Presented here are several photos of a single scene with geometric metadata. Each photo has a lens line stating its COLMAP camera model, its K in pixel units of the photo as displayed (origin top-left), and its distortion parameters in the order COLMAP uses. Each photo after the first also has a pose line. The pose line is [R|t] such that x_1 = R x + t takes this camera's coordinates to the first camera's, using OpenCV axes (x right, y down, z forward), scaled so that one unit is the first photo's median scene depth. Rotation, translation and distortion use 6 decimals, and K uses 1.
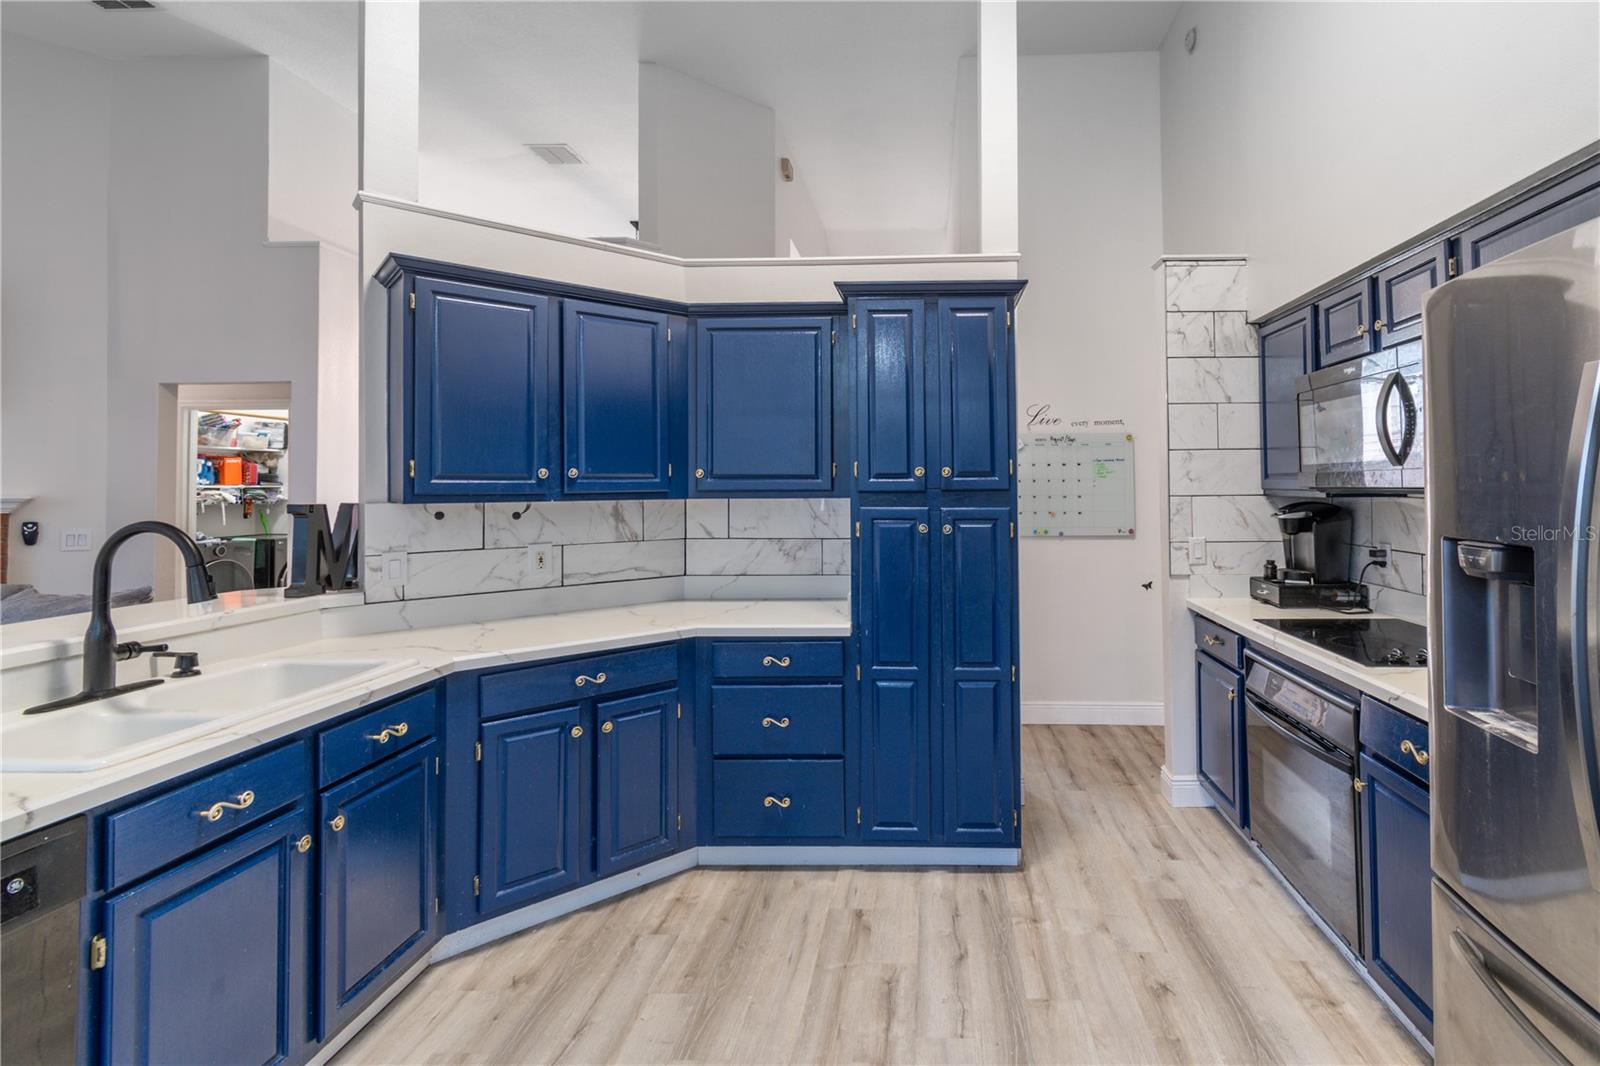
lens RADIAL K [[763.5, 0, 799.4], [0, 763.5, 468.2], [0, 0, 1]] dist [0.001847, 0.000480]
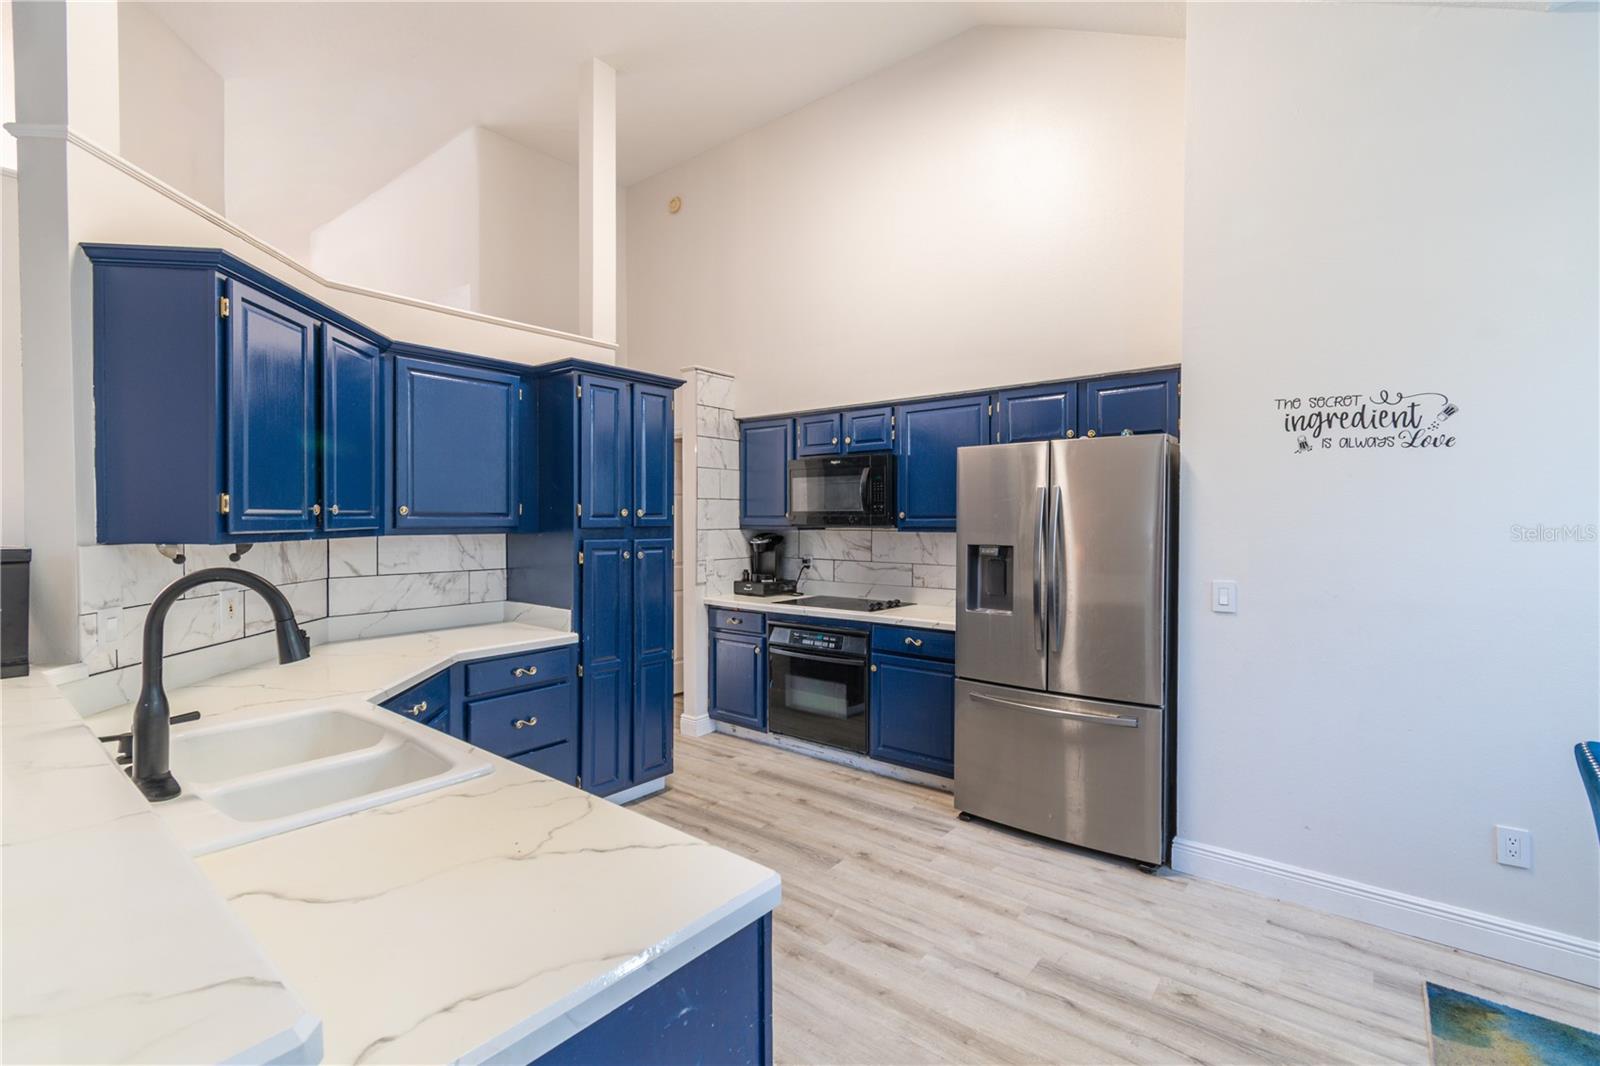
lens RADIAL K [[713.3, 0, 818.8], [0, 713.3, 533.6], [0, 0, 1]] dist [0.002719, 0.000466]
pose [[0.594150, -0.010974, 0.804279, -0.579839], [-0.020188, 0.999388, 0.028550, -0.000970], [-0.804101, -0.033200, 0.593565, -0.010982]]
